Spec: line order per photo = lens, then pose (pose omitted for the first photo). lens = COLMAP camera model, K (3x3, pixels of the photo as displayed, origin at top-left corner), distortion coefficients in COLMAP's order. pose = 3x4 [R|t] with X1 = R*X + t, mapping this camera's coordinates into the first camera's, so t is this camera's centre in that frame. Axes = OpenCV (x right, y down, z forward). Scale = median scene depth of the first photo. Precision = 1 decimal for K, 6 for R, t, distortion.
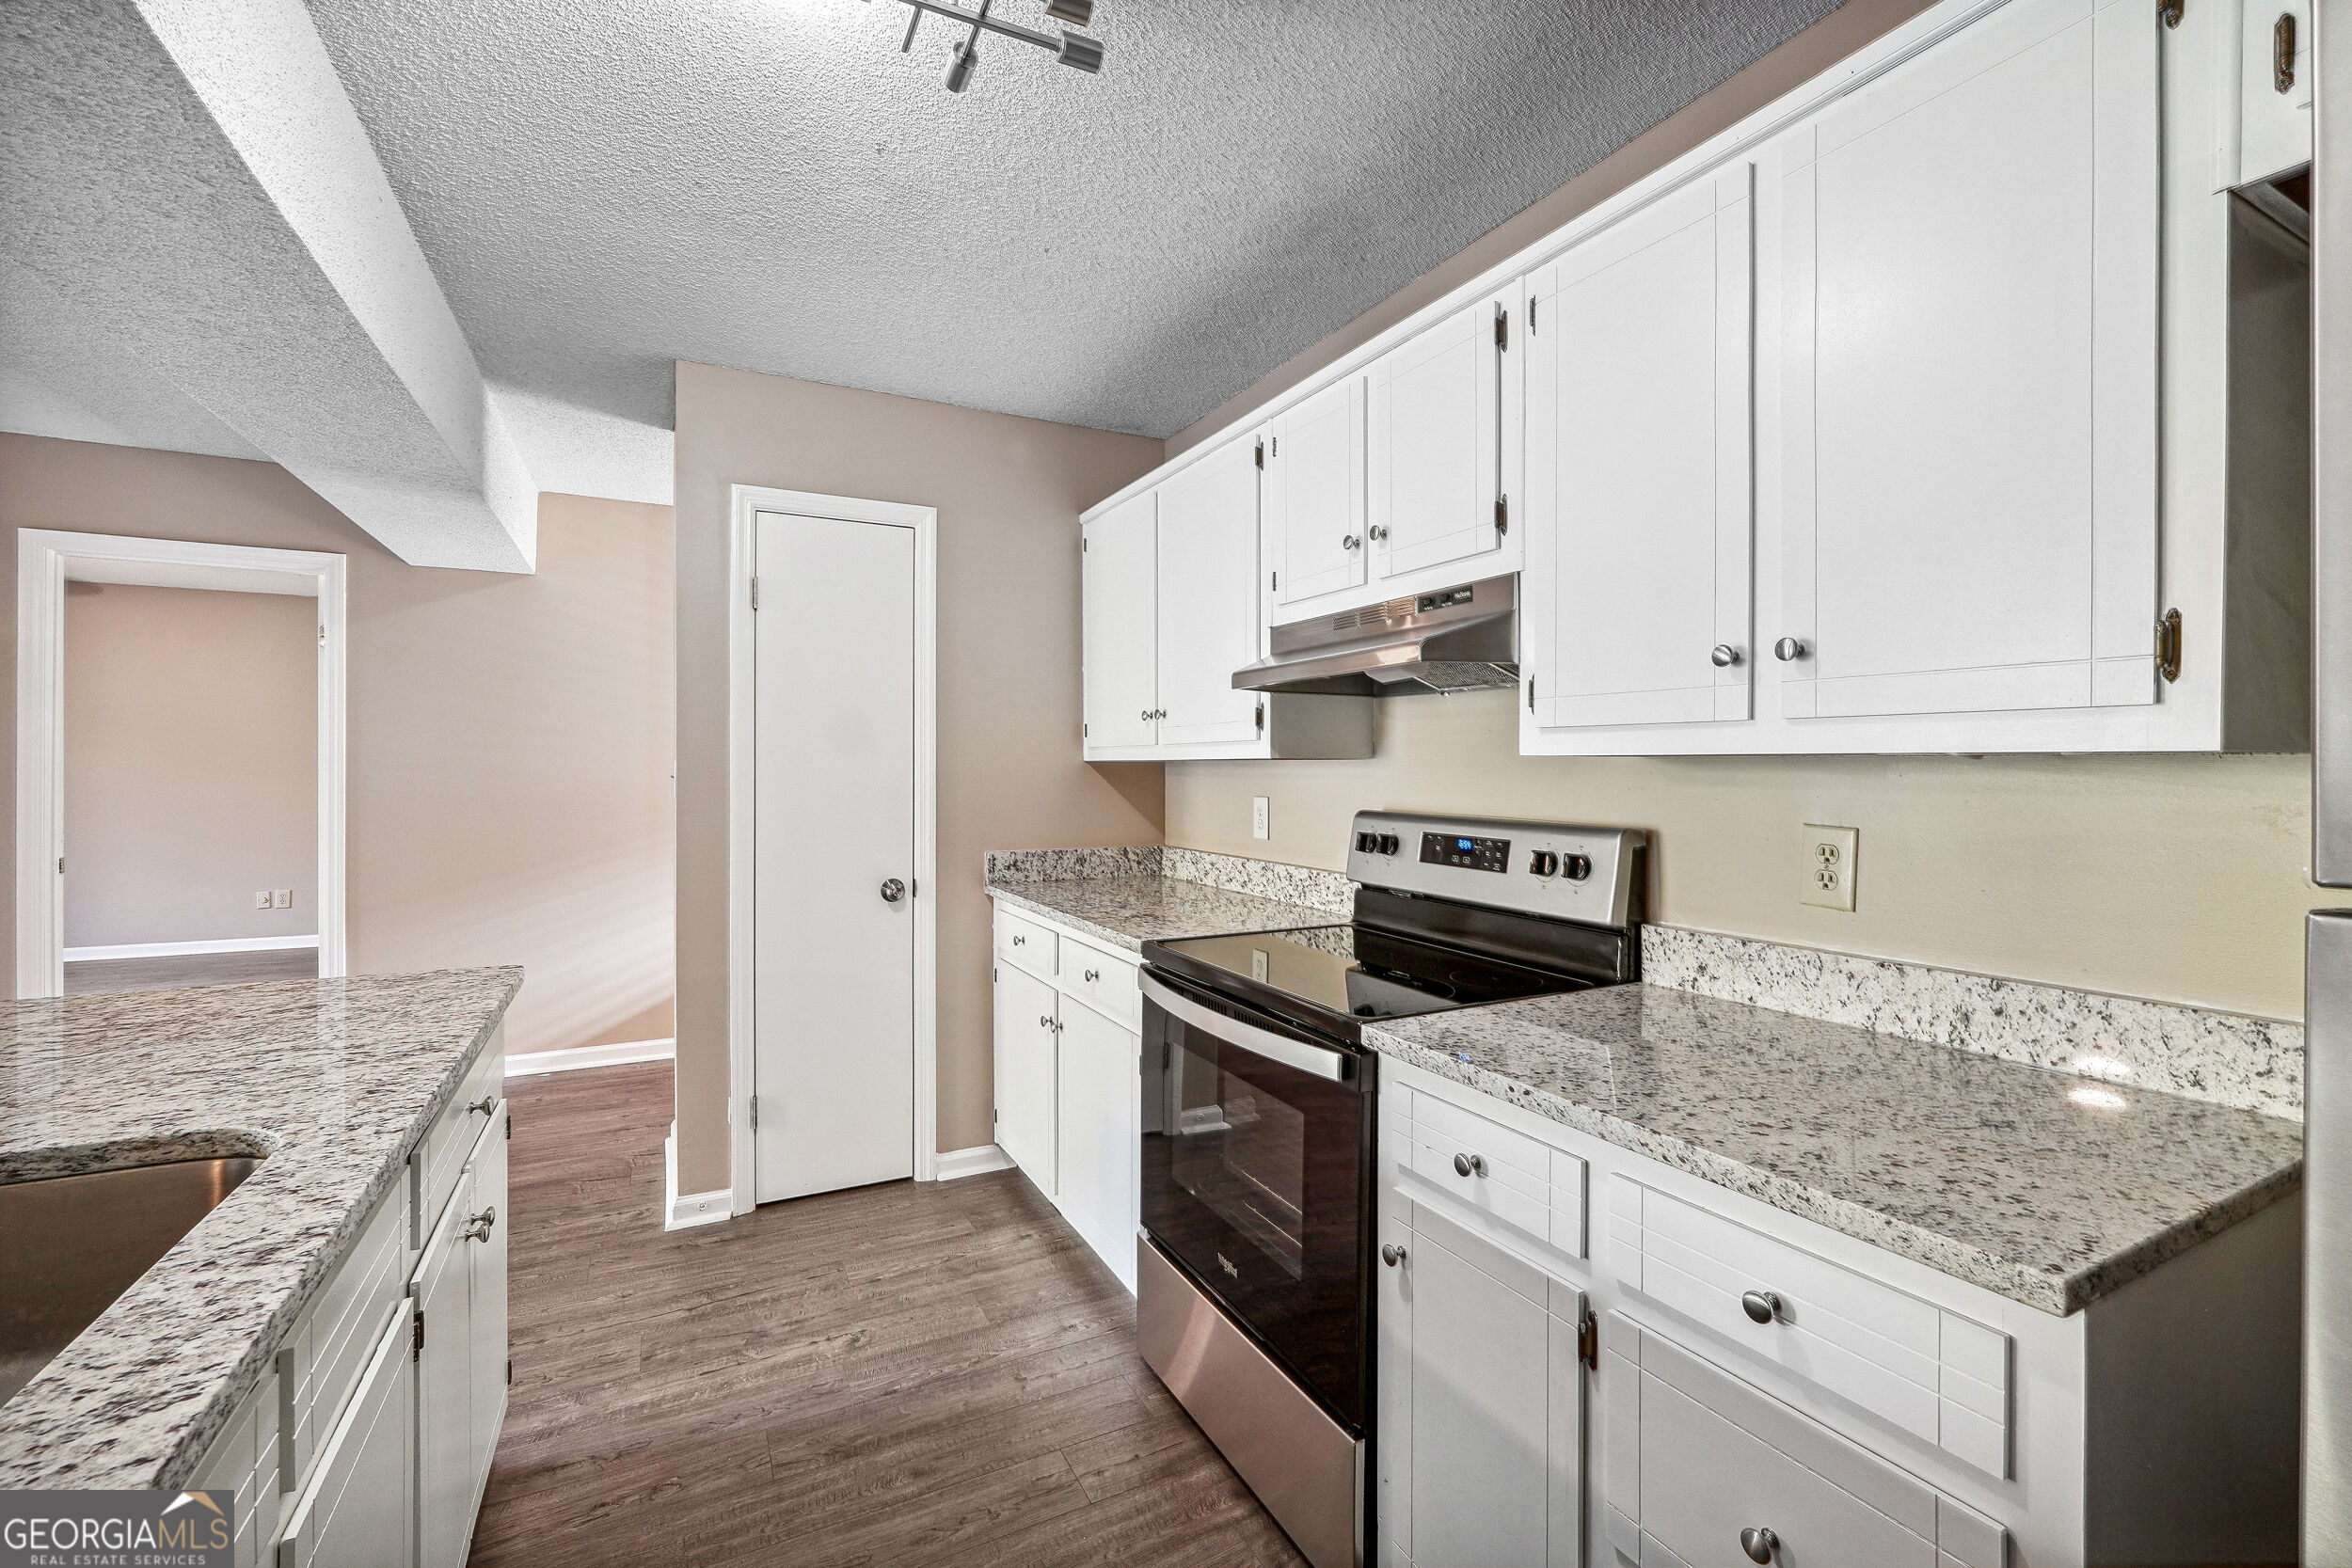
lens RADIAL K [[984.9, 0, 1167.6], [0, 984.9, 773.6], [0, 0, 1]] dist [-0.011216, 0.000374]
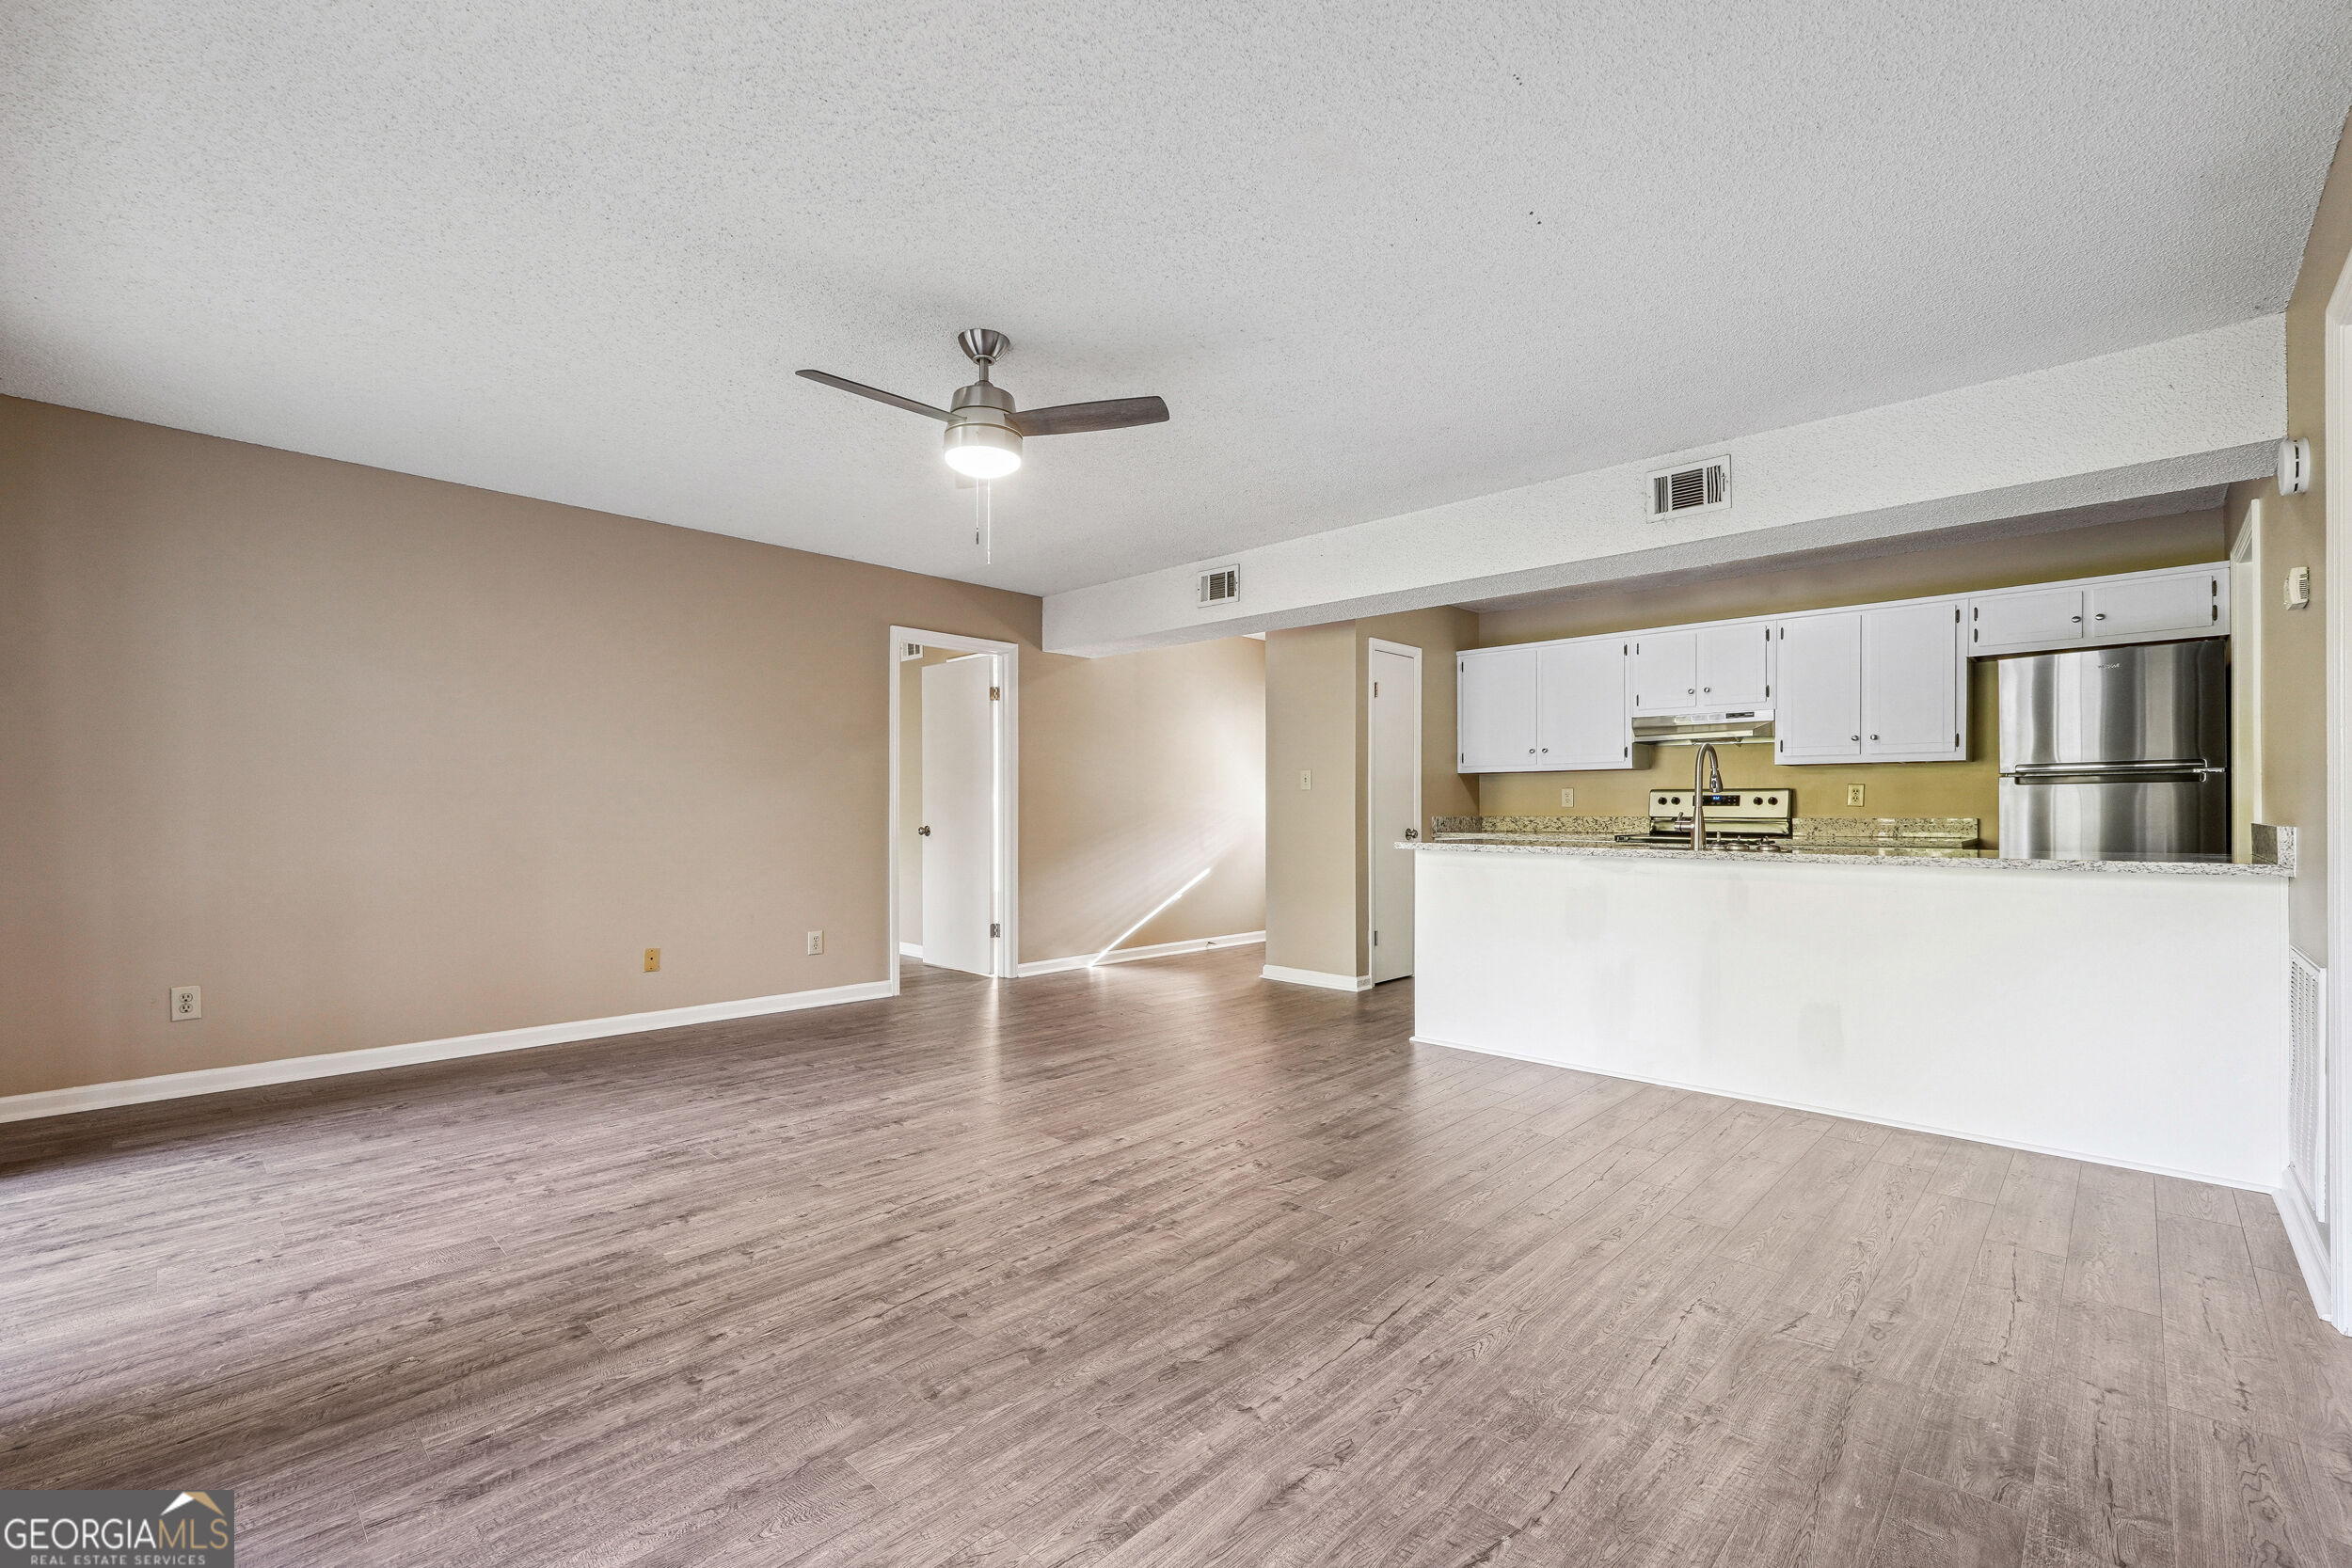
lens RADIAL K [[996.1, 0, 1181.1], [0, 996.1, 811.9], [0, 0, 1]] dist [-0.011852, -0.000012]
pose [[0.944968, -0.002574, 0.327153, -2.912417], [0.004116, 0.999983, -0.004023, 0.162599], [-0.327137, 0.005149, 0.944963, -1.668209]]
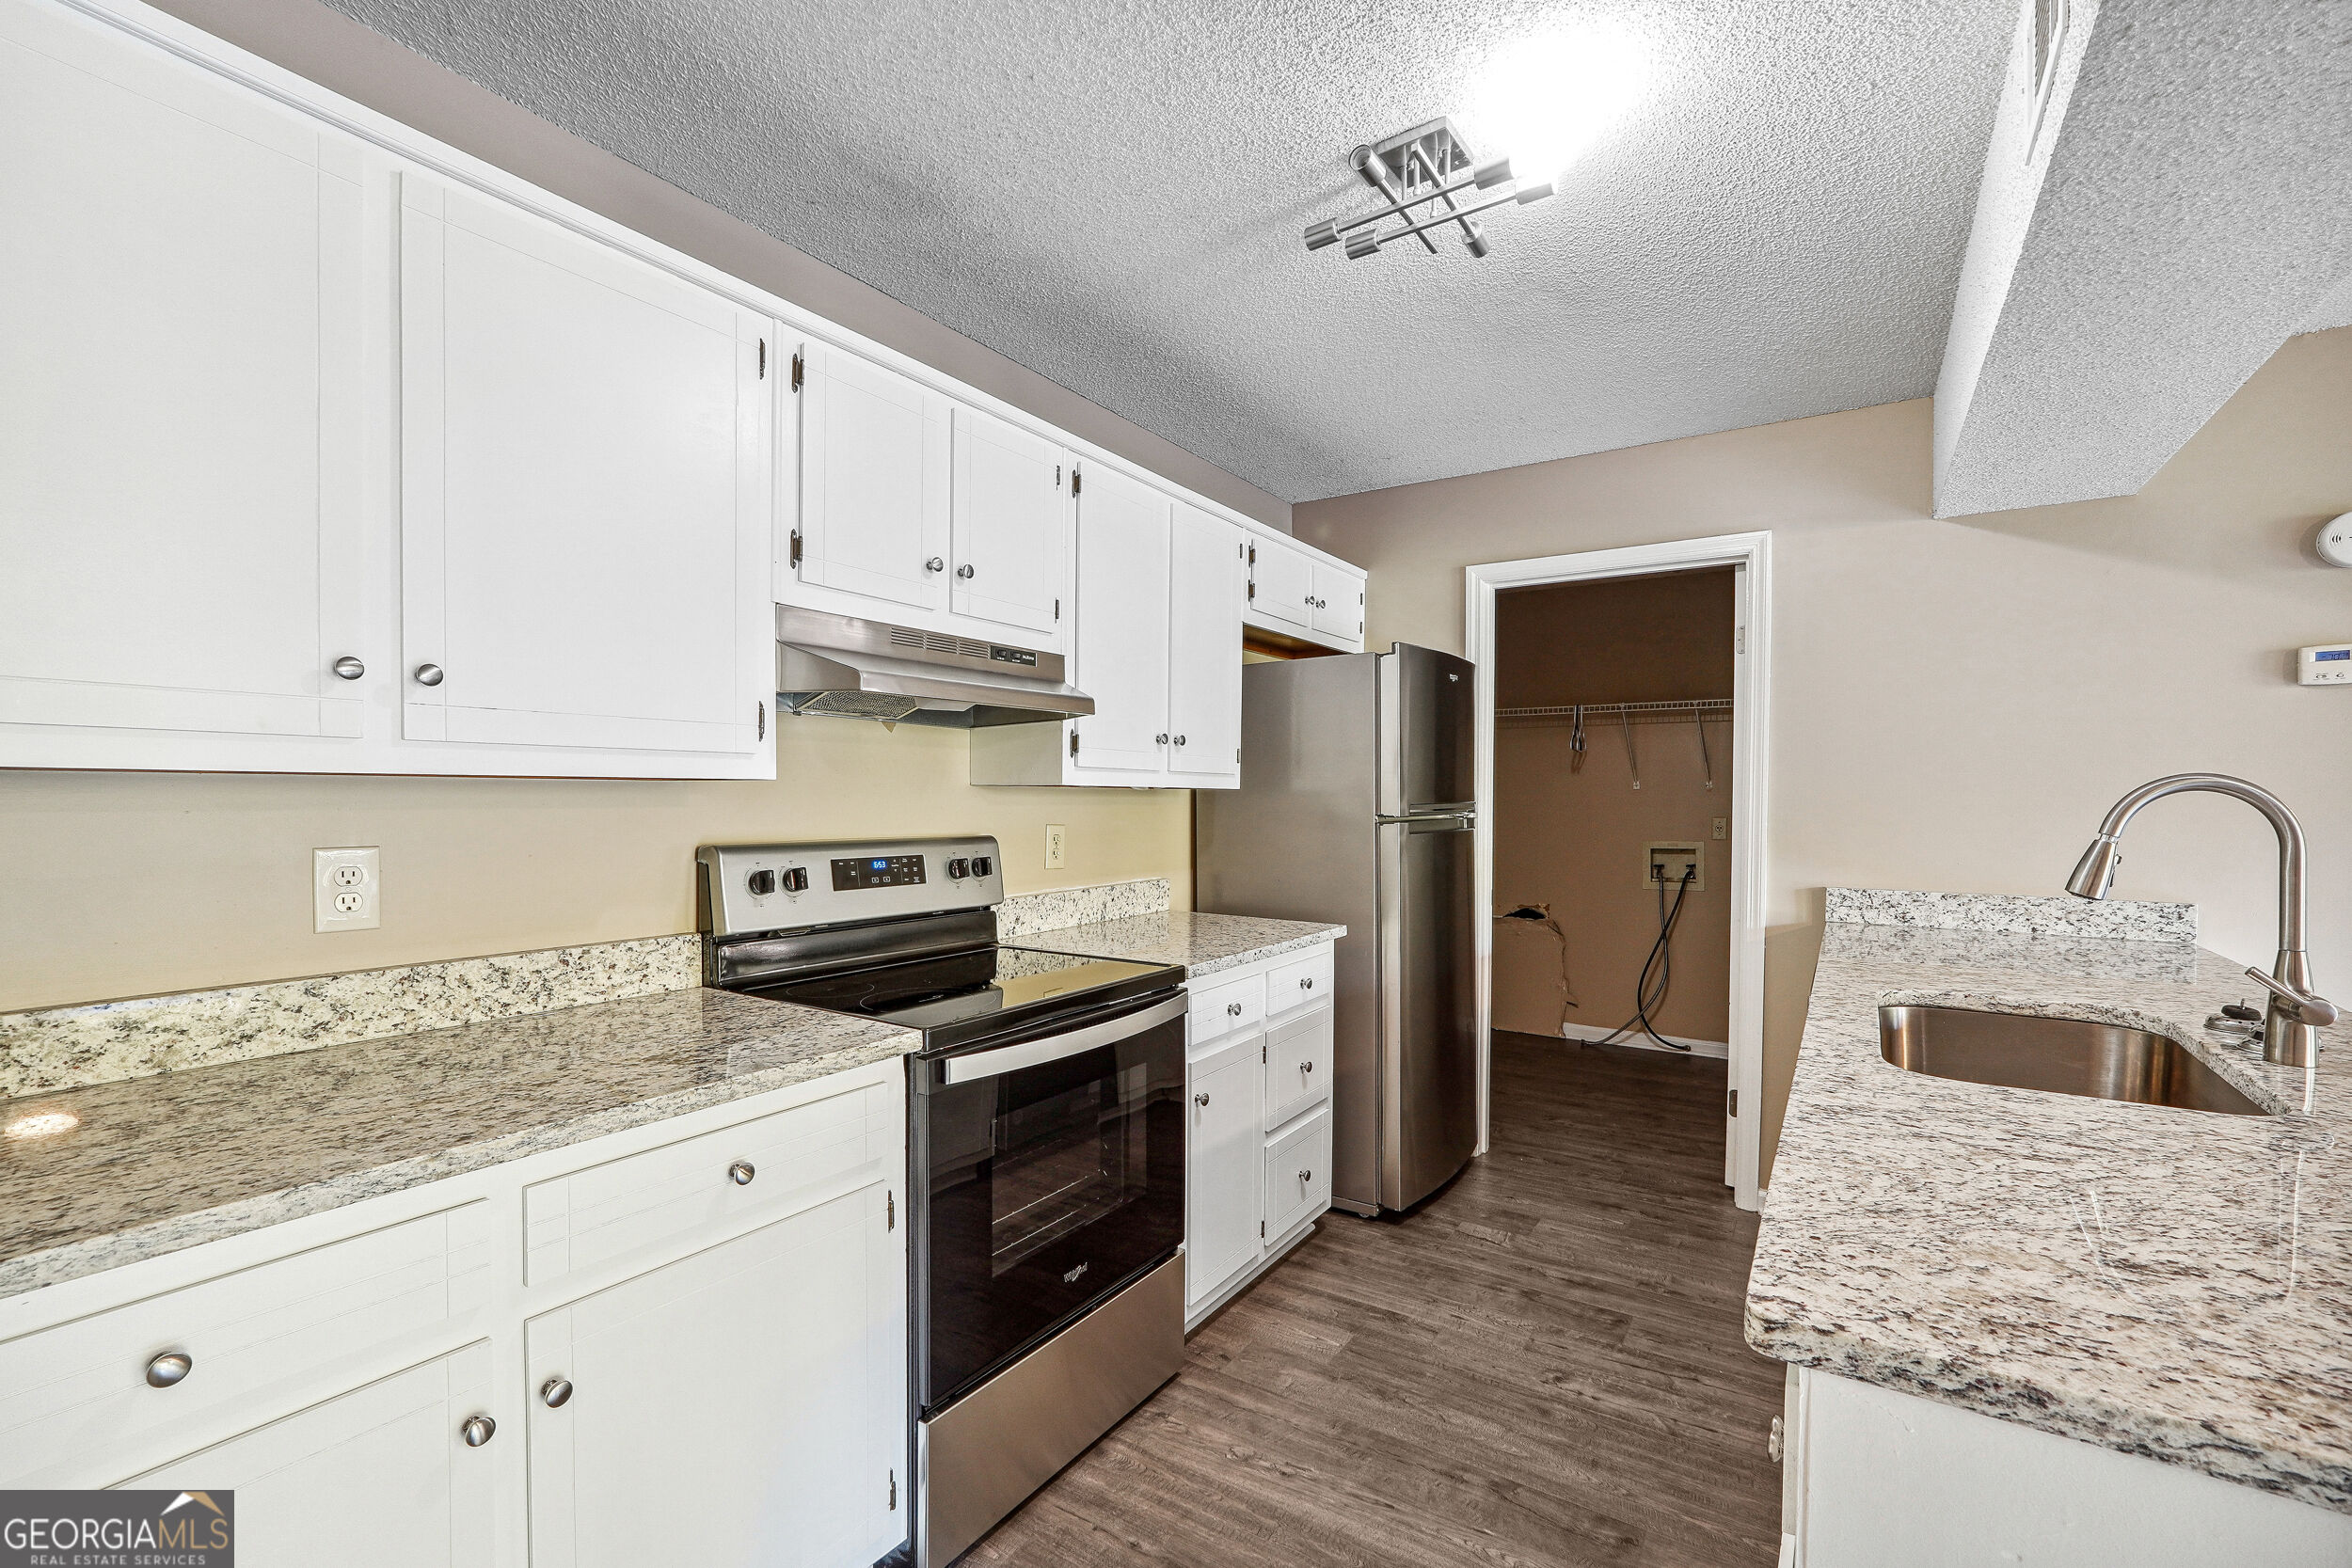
lens RADIAL K [[1005.8, 0, 1180.0], [0, 1005.8, 819.9], [0, 0, 1]] dist [-0.040467, 0.000128]
pose [[-0.490953, -0.023894, 0.870859, -1.098824], [0.001730, 0.999595, 0.028401, -0.008912], [-0.871185, 0.015450, -0.490713, 1.728548]]
